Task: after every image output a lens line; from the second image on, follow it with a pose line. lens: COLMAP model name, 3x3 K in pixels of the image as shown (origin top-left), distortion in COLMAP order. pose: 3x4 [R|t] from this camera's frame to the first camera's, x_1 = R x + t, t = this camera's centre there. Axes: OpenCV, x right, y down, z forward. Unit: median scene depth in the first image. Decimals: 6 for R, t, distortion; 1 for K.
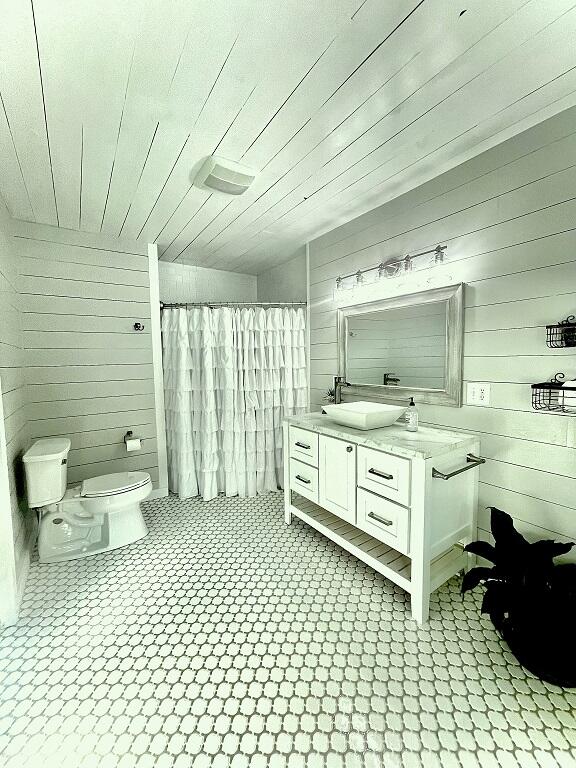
lens RADIAL K [[310.2, 0, 286.3], [0, 310.2, 383.6], [0, 0, 1]] dist [-0.002551, -0.000301]
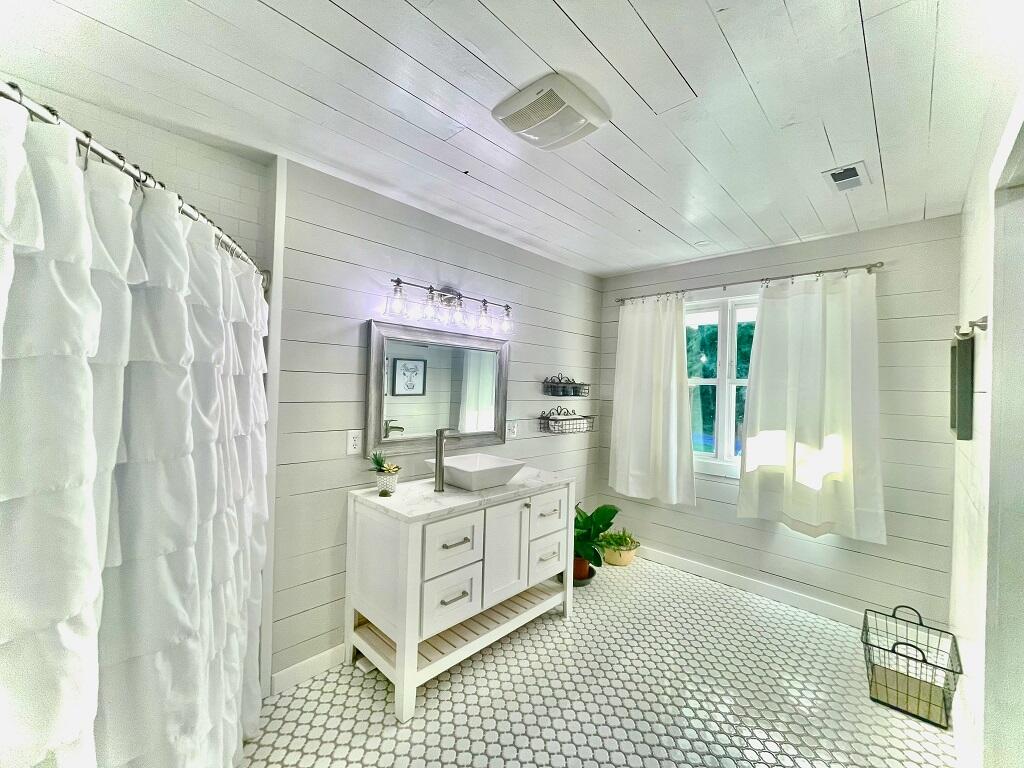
lens RADIAL K [[413.6, 0, 509.0], [0, 413.6, 385.2], [0, 0, 1]] dist [-0.002551, -0.000301]
pose [[-0.195317, 0.010298, 0.980686, -0.852004], [0.049501, 0.998774, -0.000629, -0.123792], [-0.979490, 0.048422, -0.195587, 1.111111]]
